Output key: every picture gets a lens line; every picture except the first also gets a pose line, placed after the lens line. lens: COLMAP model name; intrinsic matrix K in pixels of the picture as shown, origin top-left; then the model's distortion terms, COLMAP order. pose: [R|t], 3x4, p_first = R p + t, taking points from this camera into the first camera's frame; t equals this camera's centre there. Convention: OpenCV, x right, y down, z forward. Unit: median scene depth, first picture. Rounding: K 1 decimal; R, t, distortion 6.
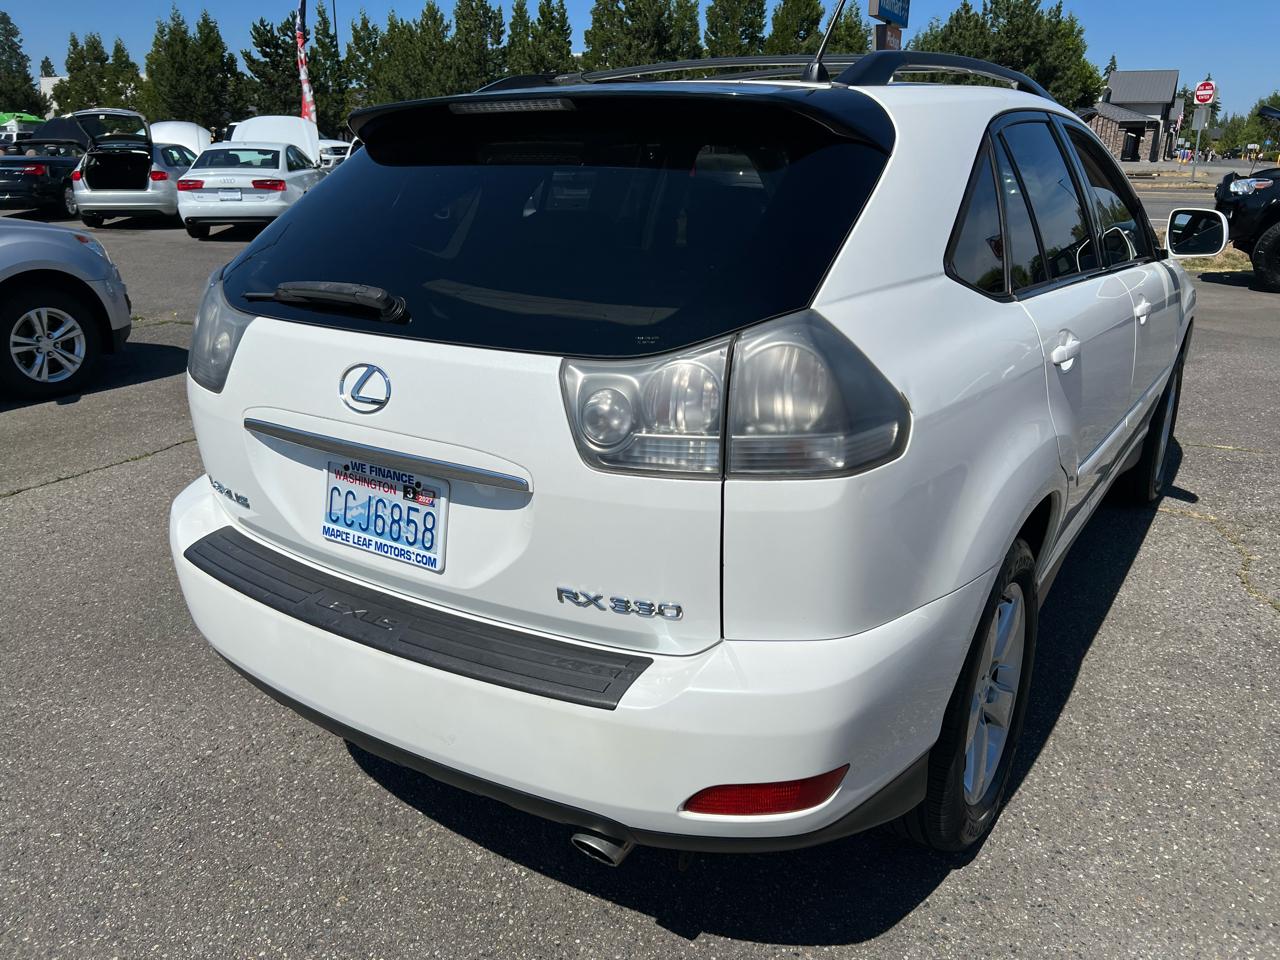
lens RADIAL K [[970.0, 0, 637.0], [0, 970.0, 487.8], [0, 0, 1]] dist [0.053982, -0.058011]
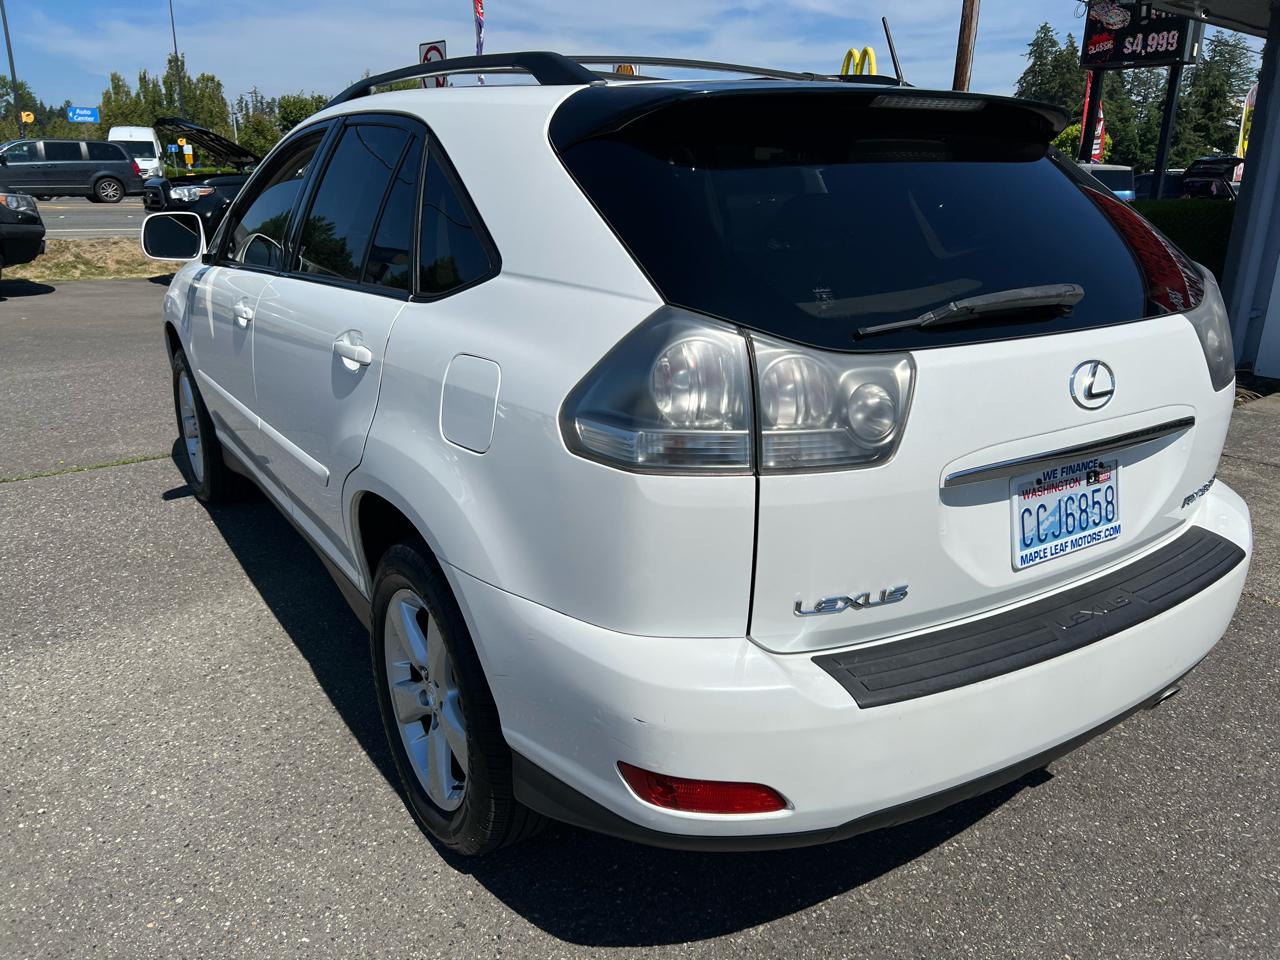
lens RADIAL K [[966.8, 0, 640.0], [0, 966.8, 480.0], [0, 0, 1]] dist [0.047889, -0.047731]
pose [[0.386830, -0.274029, 0.880494, -0.128046], [0.287557, 0.943062, 0.167168, -0.029114], [-0.876170, 0.188527, 0.443604, 0.092754]]
